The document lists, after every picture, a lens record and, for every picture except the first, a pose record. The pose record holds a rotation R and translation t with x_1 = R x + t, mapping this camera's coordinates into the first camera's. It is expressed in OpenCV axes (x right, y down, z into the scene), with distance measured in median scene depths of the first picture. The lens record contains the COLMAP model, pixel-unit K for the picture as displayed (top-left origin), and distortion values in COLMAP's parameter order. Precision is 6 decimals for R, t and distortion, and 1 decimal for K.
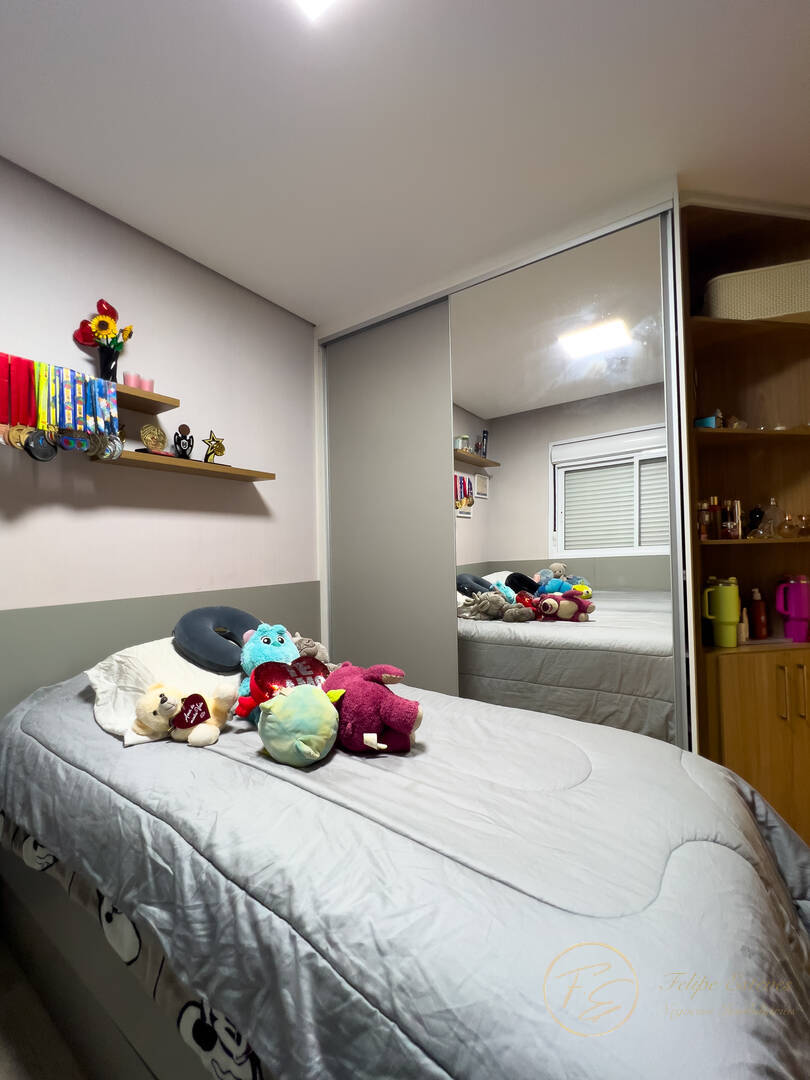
lens RADIAL K [[440.2, 0, 398.6], [0, 440.2, 541.1], [0, 0, 1]] dist [-0.000205, 0.000045]
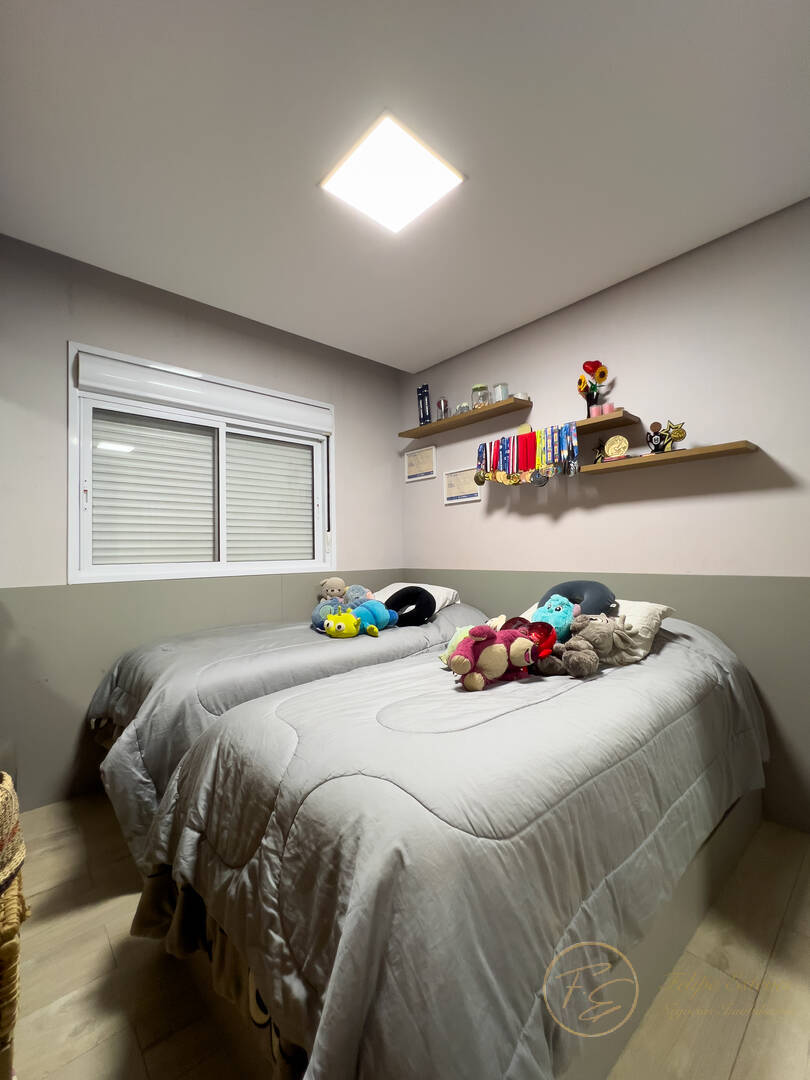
lens RADIAL K [[440.2, 0, 398.6], [0, 440.2, 541.1], [0, 0, 1]] dist [-0.000205, 0.000045]
pose [[-0.230163, 0.008969, -0.973111, 0.954019], [0.039295, 0.999228, -0.000085, 0.012592], [0.972359, -0.038258, -0.230337, 0.787275]]
